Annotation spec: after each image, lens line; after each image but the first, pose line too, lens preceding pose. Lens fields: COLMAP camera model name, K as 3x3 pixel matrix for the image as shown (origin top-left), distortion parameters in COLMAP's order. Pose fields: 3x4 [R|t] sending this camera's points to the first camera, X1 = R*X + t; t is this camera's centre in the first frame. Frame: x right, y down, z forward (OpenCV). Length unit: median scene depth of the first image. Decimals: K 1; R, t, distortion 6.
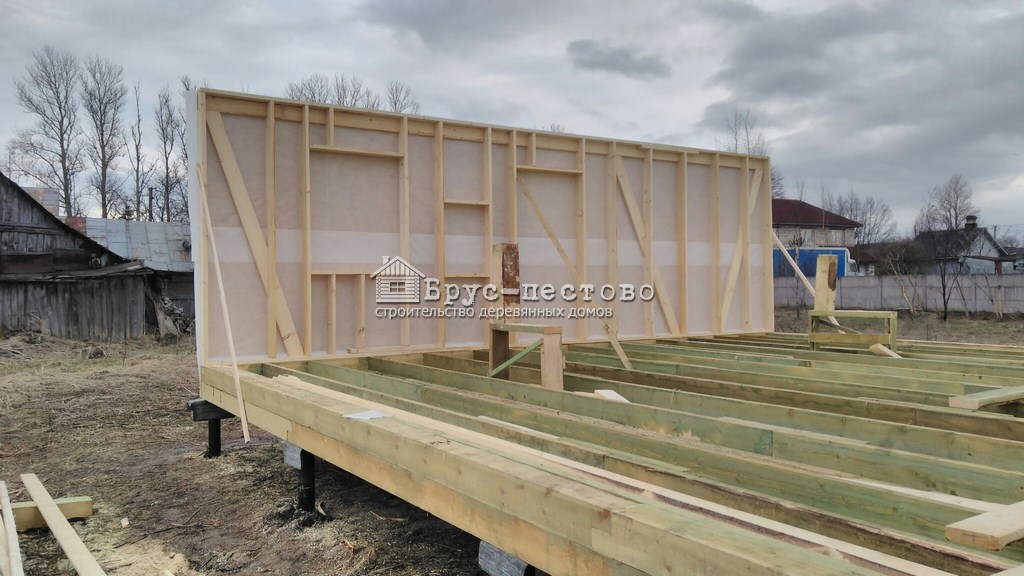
lens RADIAL K [[817.2, 0, 512.0], [0, 817.2, 288.0], [0, 0, 1]] dist [0.039264, -0.011088]
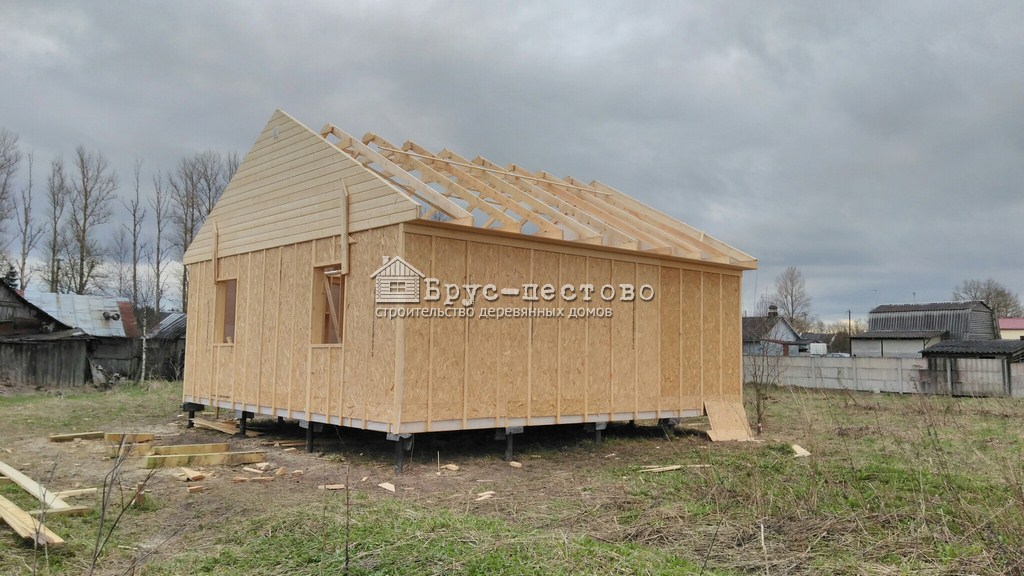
lens RADIAL K [[817.2, 0, 512.0], [0, 817.2, 288.0], [0, 0, 1]] dist [0.039264, -0.011088]
pose [[0.990170, 0.037651, 0.134705, 0.057121], [-0.026185, 0.995959, -0.085901, -0.001761], [-0.137395, 0.081530, 0.987155, -0.422634]]
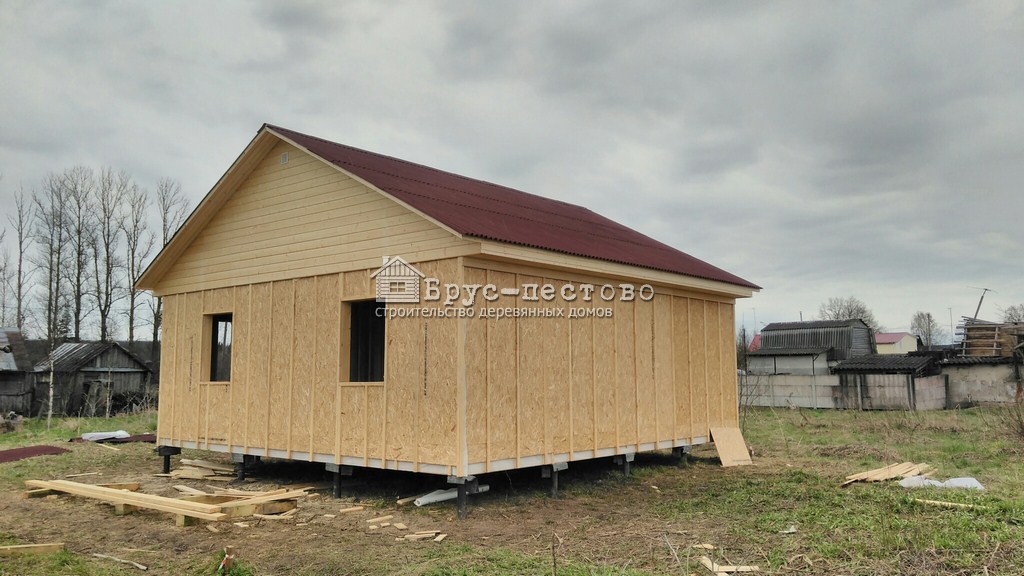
lens RADIAL K [[817.2, 0, 512.0], [0, 817.2, 288.0], [0, 0, 1]] dist [0.039264, -0.011088]
pose [[0.959754, 0.034813, 0.278675, -0.039643], [-0.003501, 0.993693, -0.112078, -0.009330], [-0.280820, 0.106592, 0.953823, -0.392978]]
